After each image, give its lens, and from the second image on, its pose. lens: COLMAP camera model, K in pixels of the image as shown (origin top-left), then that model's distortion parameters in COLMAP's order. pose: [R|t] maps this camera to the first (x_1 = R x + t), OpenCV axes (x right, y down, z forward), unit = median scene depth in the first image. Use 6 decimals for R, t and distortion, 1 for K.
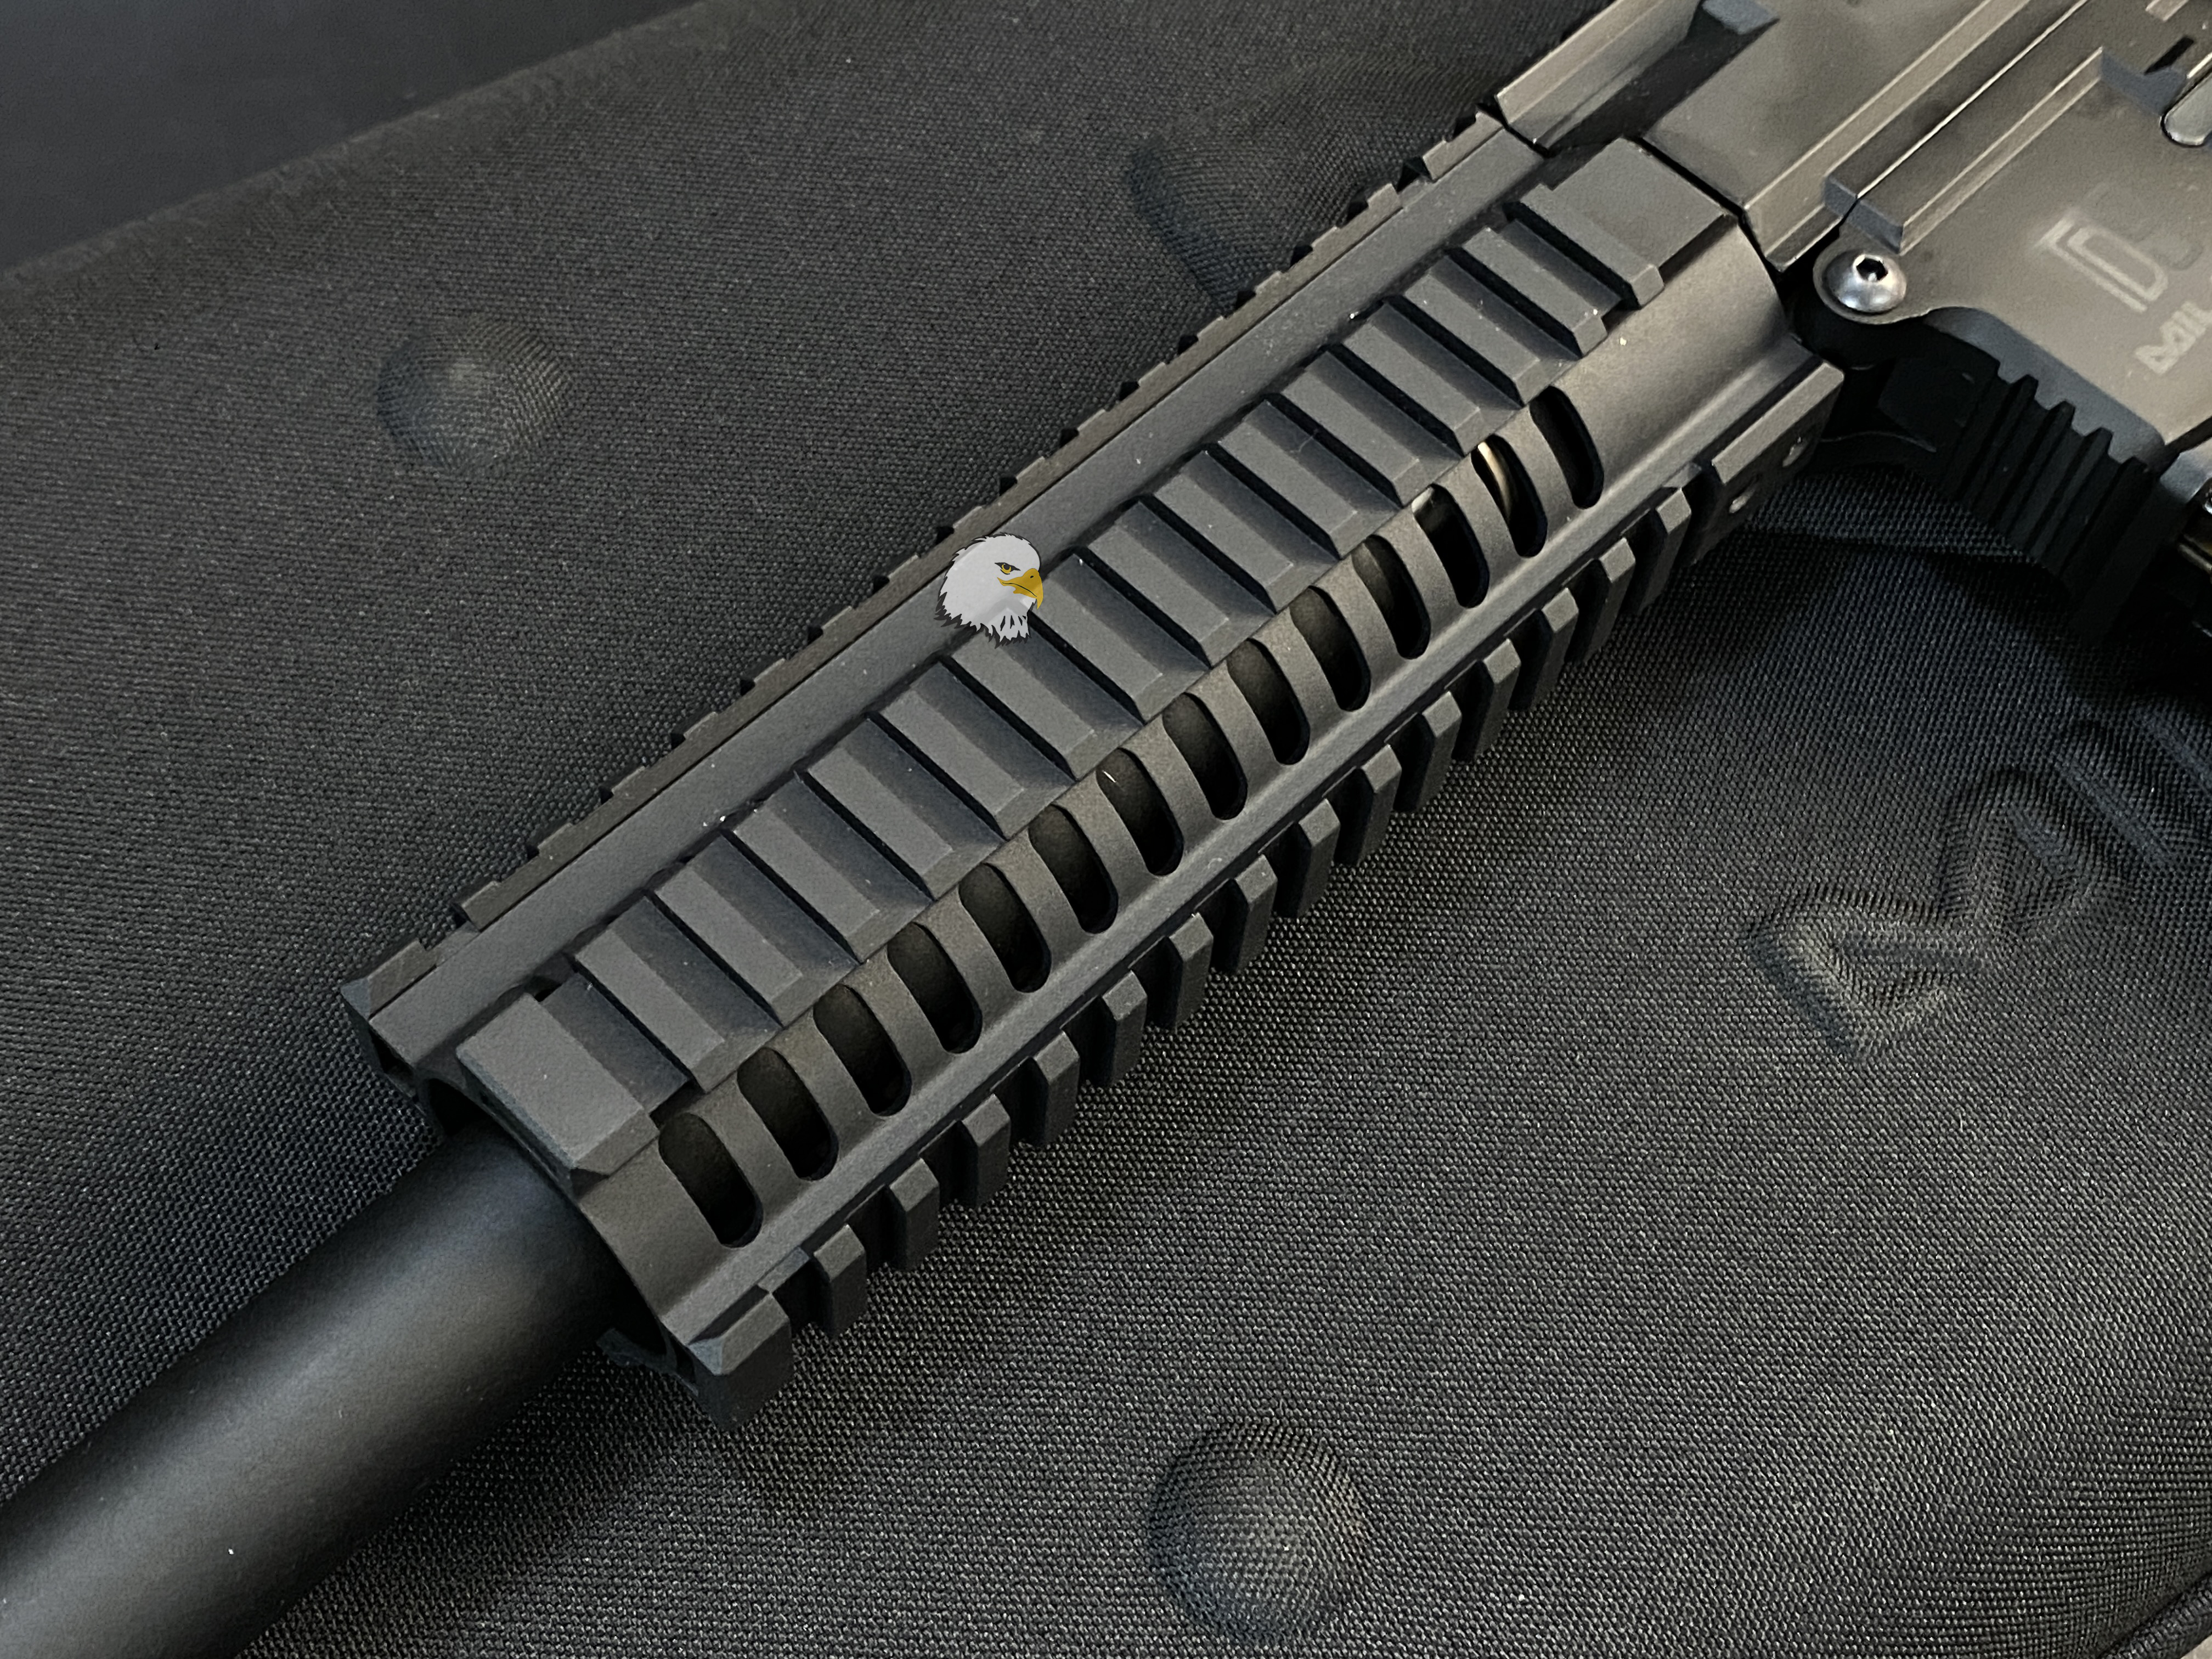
lens RADIAL K [[2933.7, 0, 1106.0], [0, 2933.7, 829.5], [0, 0, 1]] dist [0.273560, -1.126367]
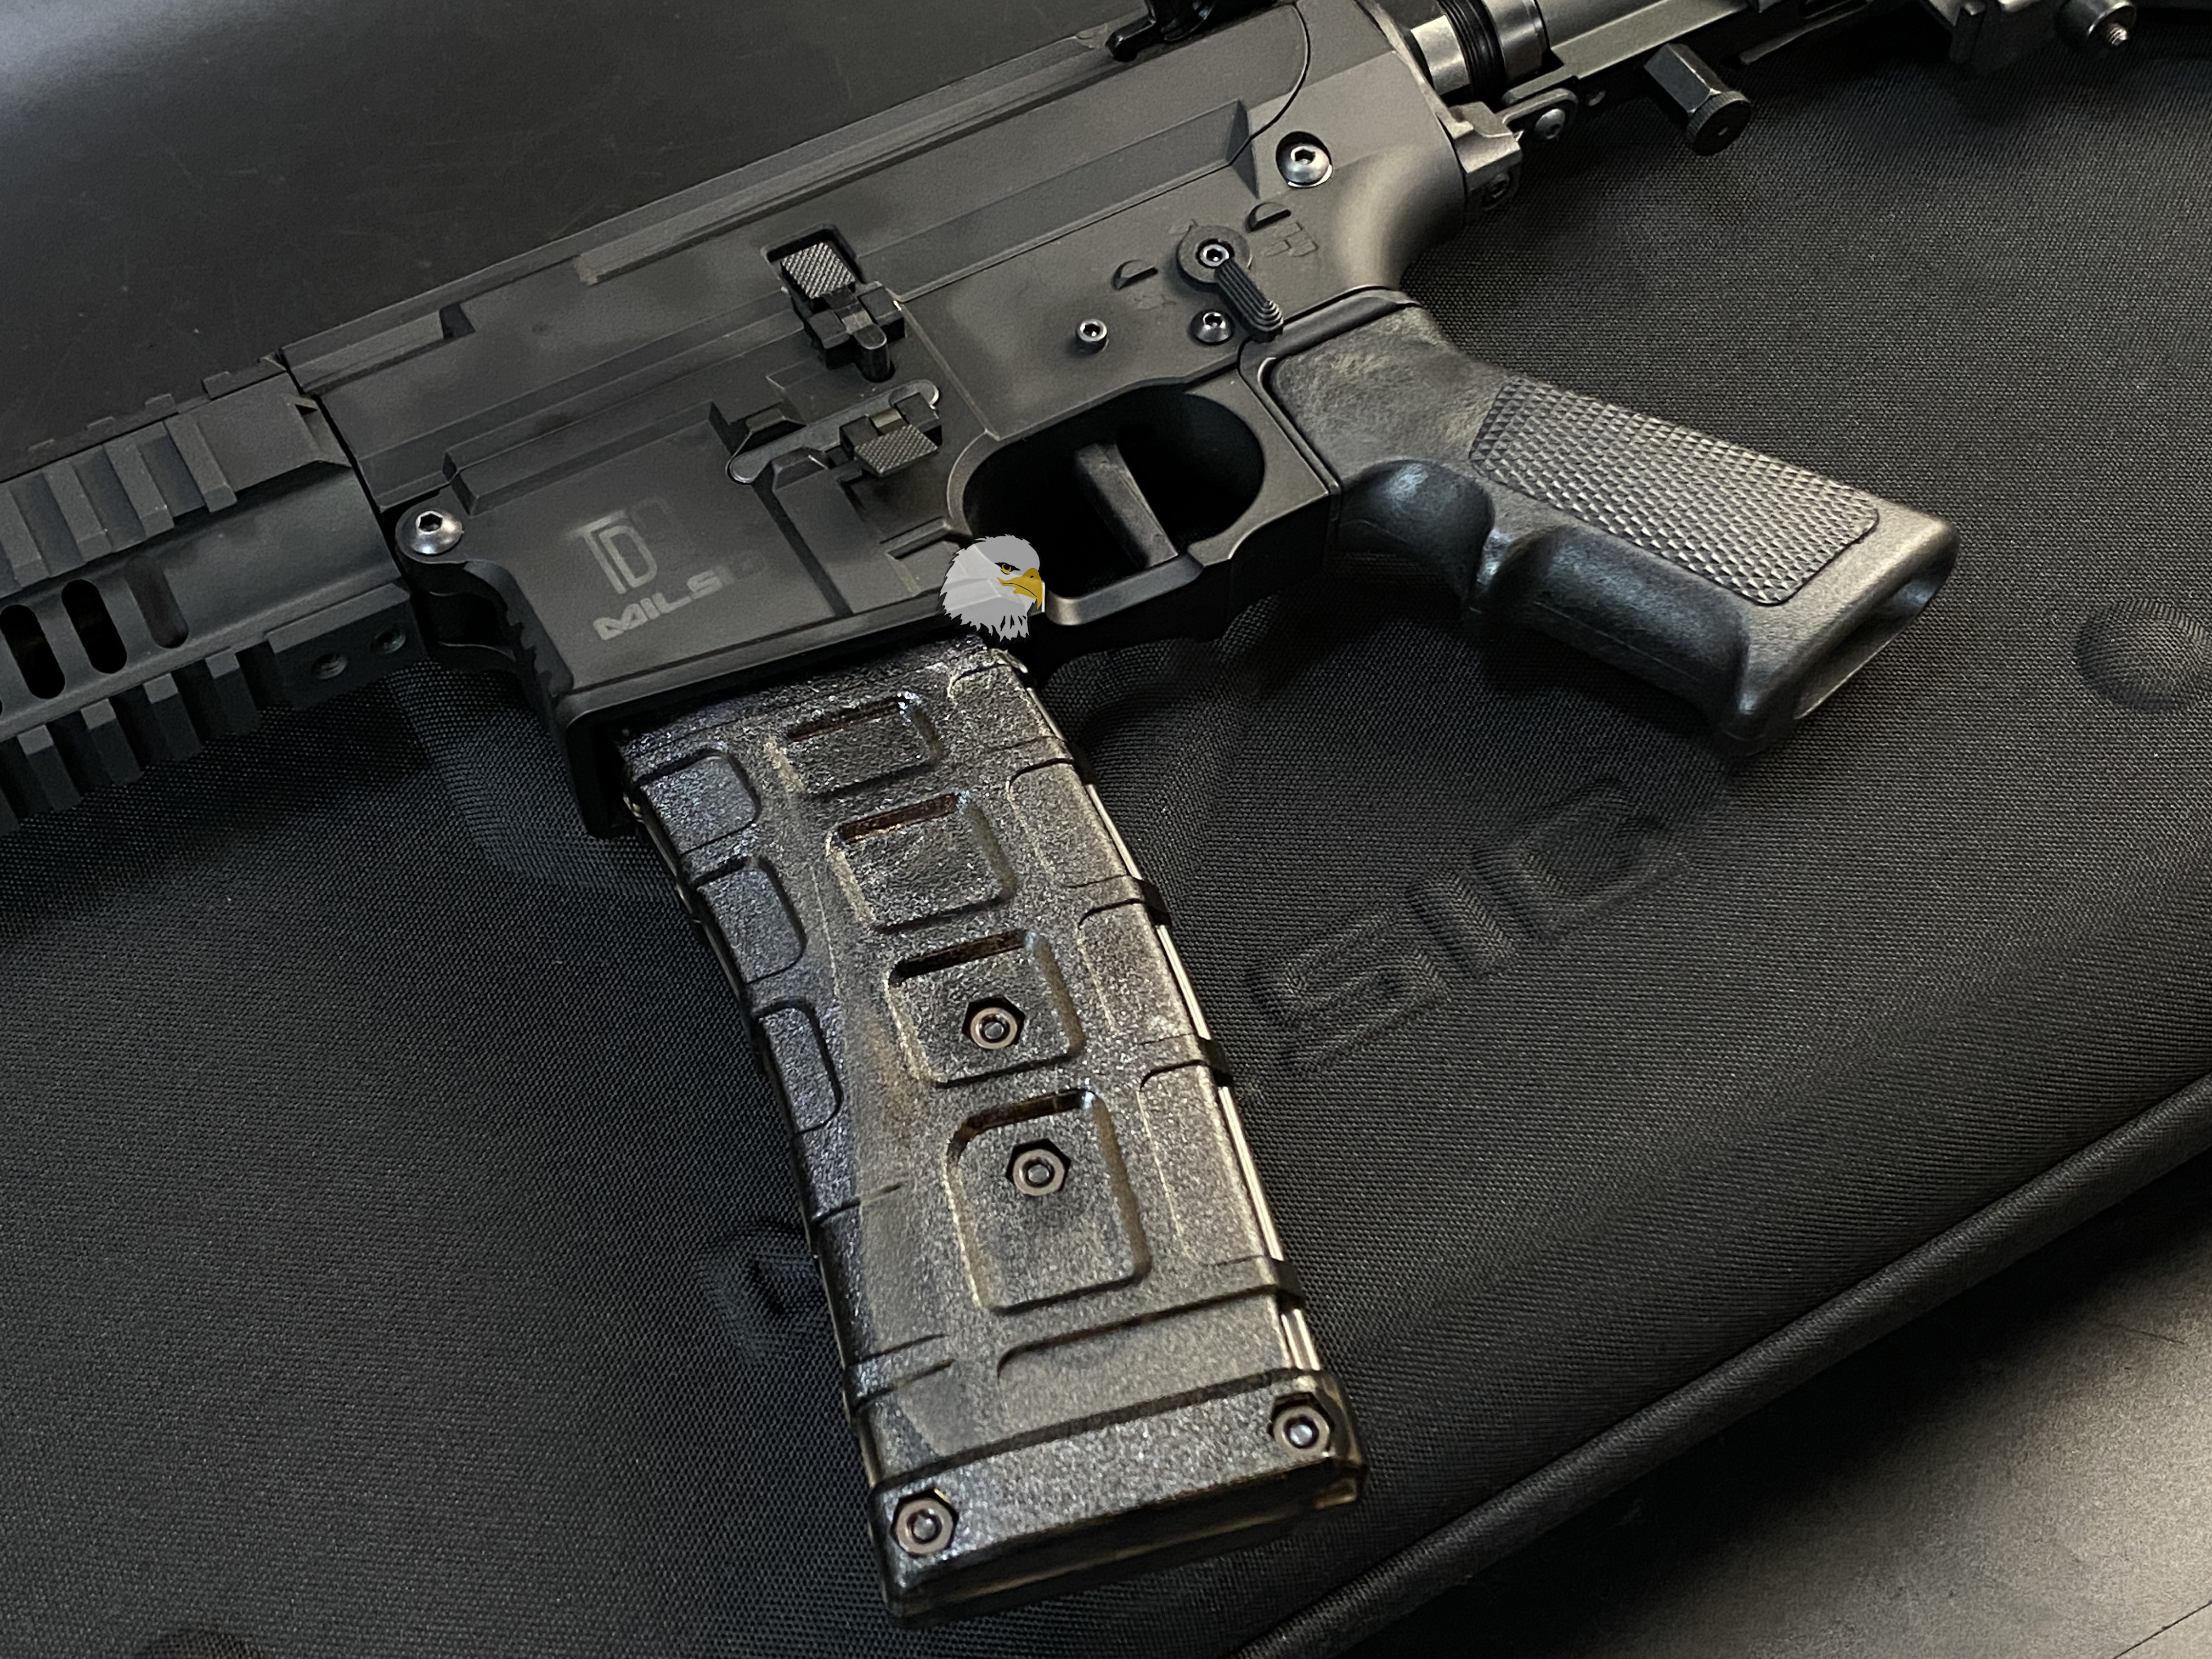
lens RADIAL K [[2933.7, 0, 1106.0], [0, 2933.7, 829.5], [0, 0, 1]] dist [0.273560, -1.126367]
pose [[0.962472, 0.203107, -0.179985, 0.824126], [-0.216030, 0.974827, -0.055163, -0.044510], [0.164250, 0.091975, 0.982121, -0.259649]]
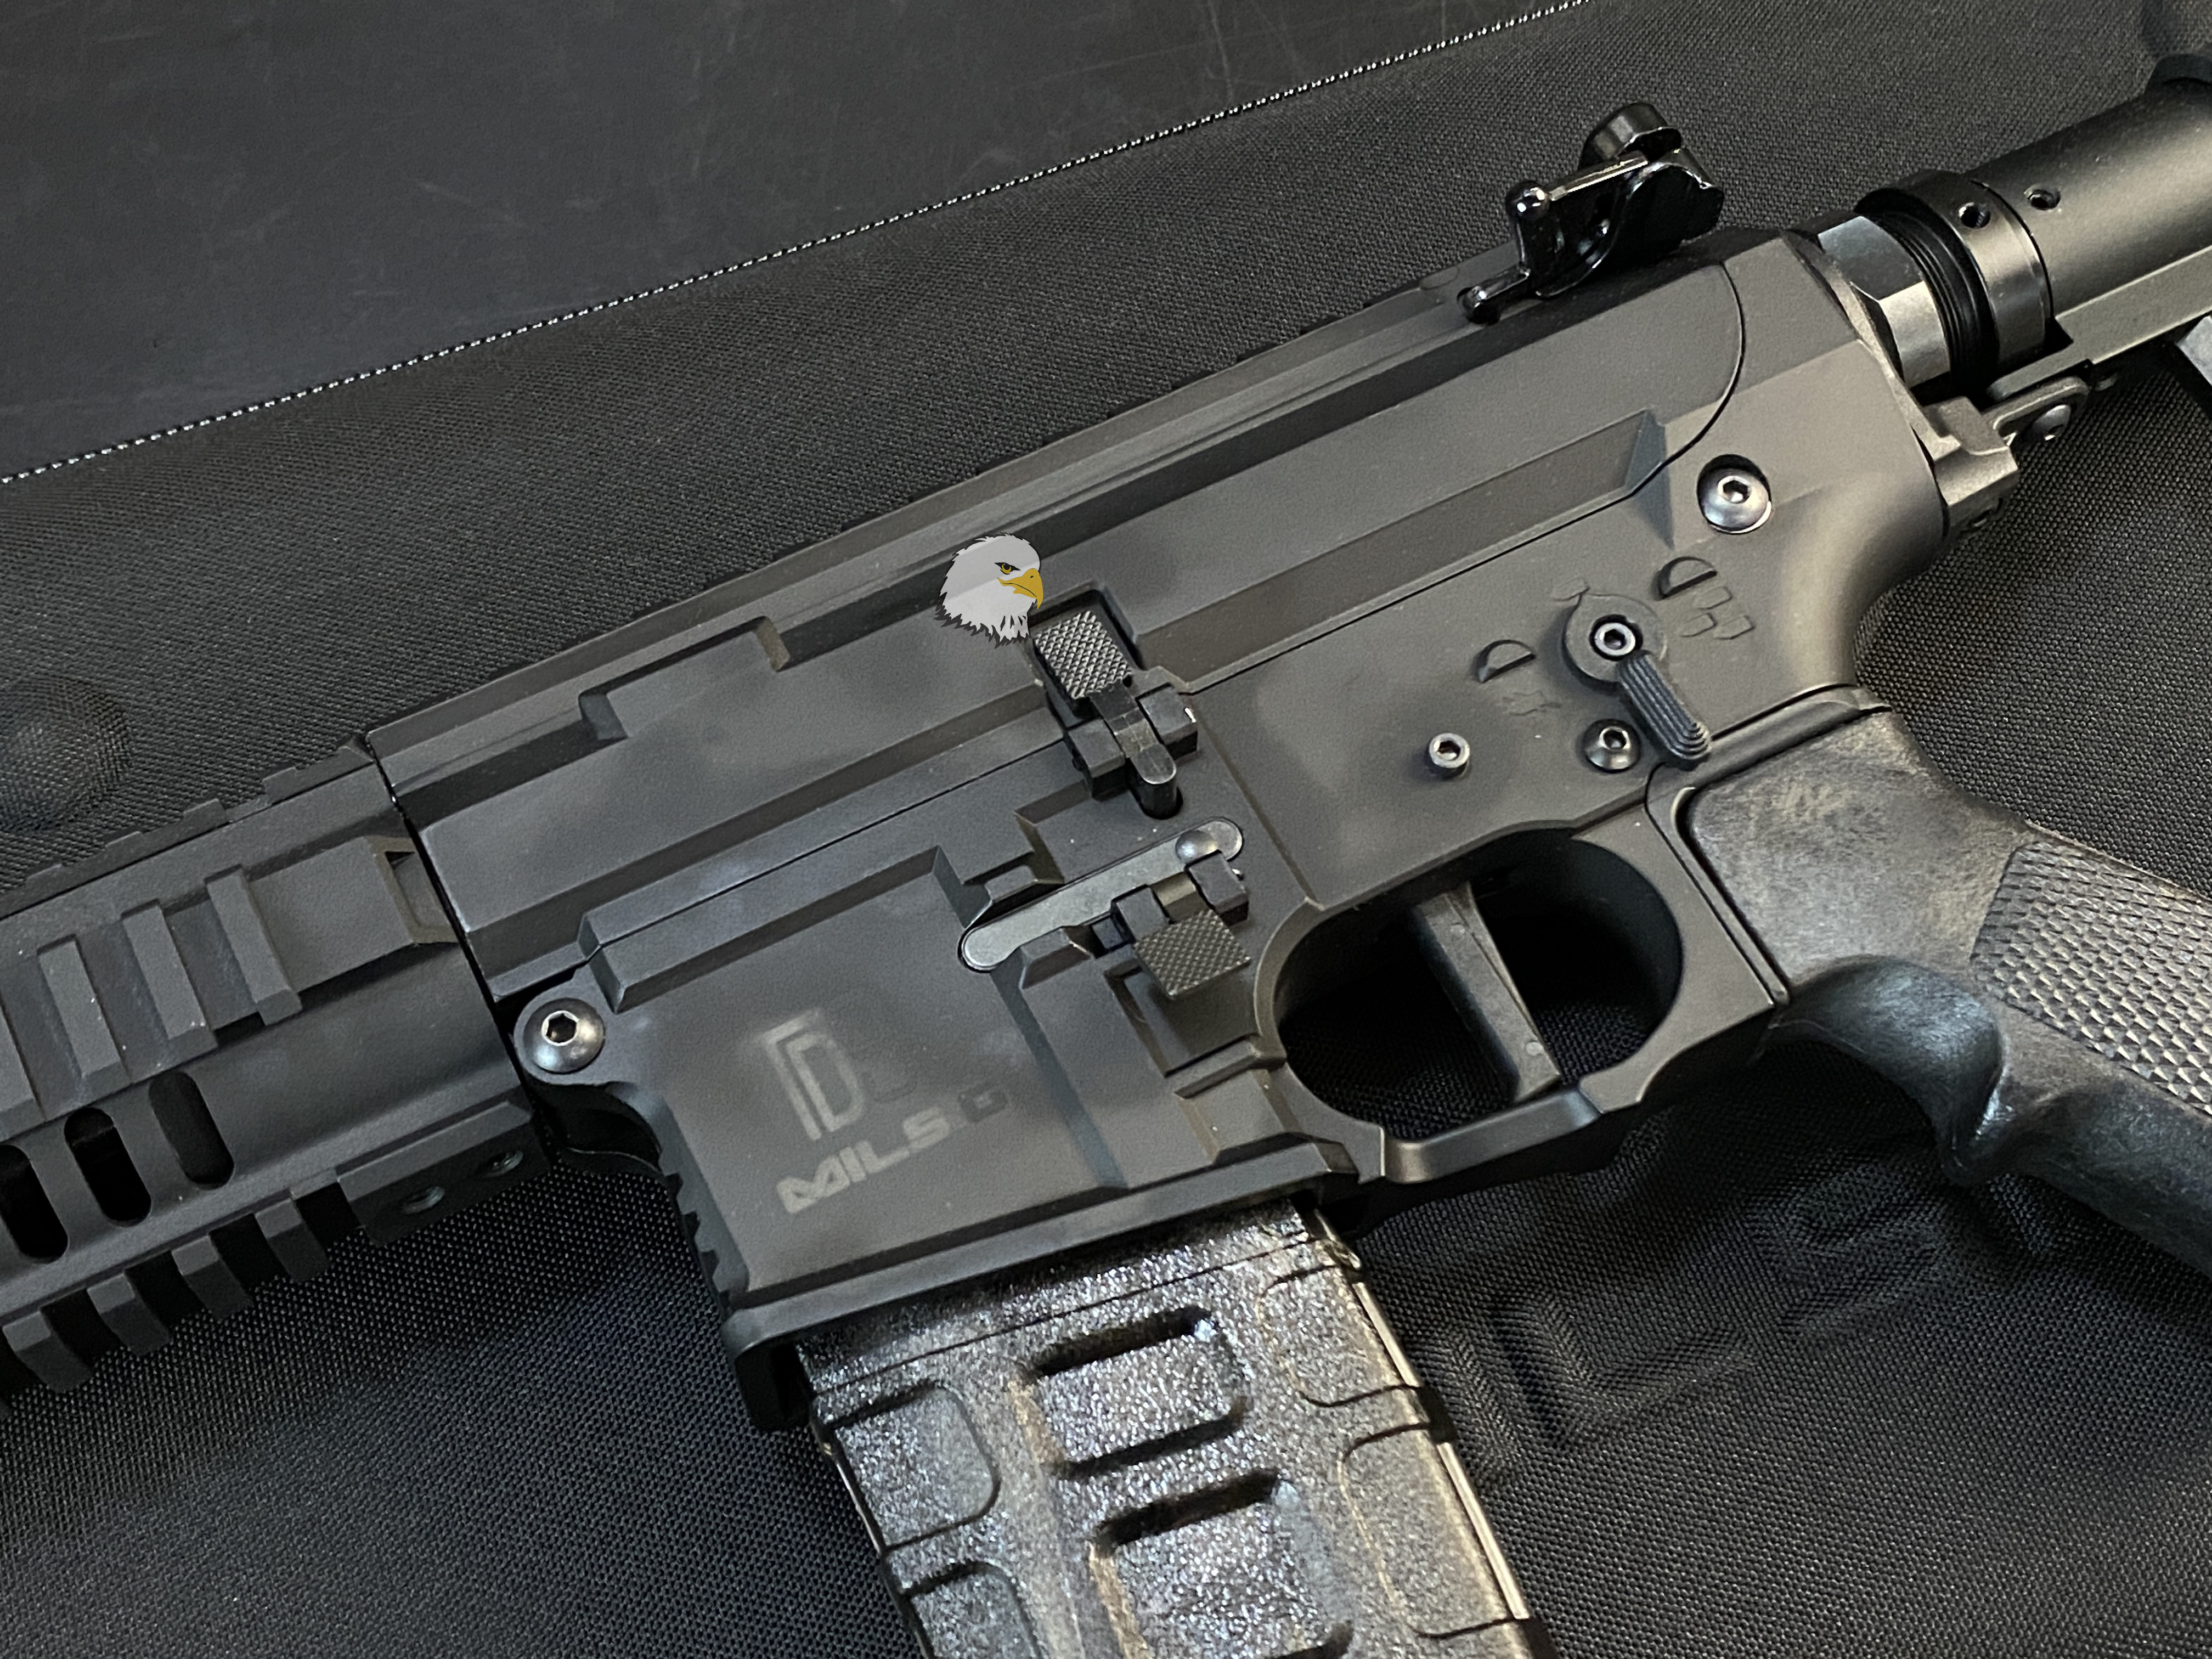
lens RADIAL K [[2933.7, 0, 1106.0], [0, 2933.7, 829.5], [0, 0, 1]] dist [0.273560, -1.126367]
pose [[0.949066, 0.255108, -0.184917, 0.598572], [-0.252086, 0.966875, 0.040080, -0.339238], [0.189016, 0.008576, 0.981937, 0.058856]]
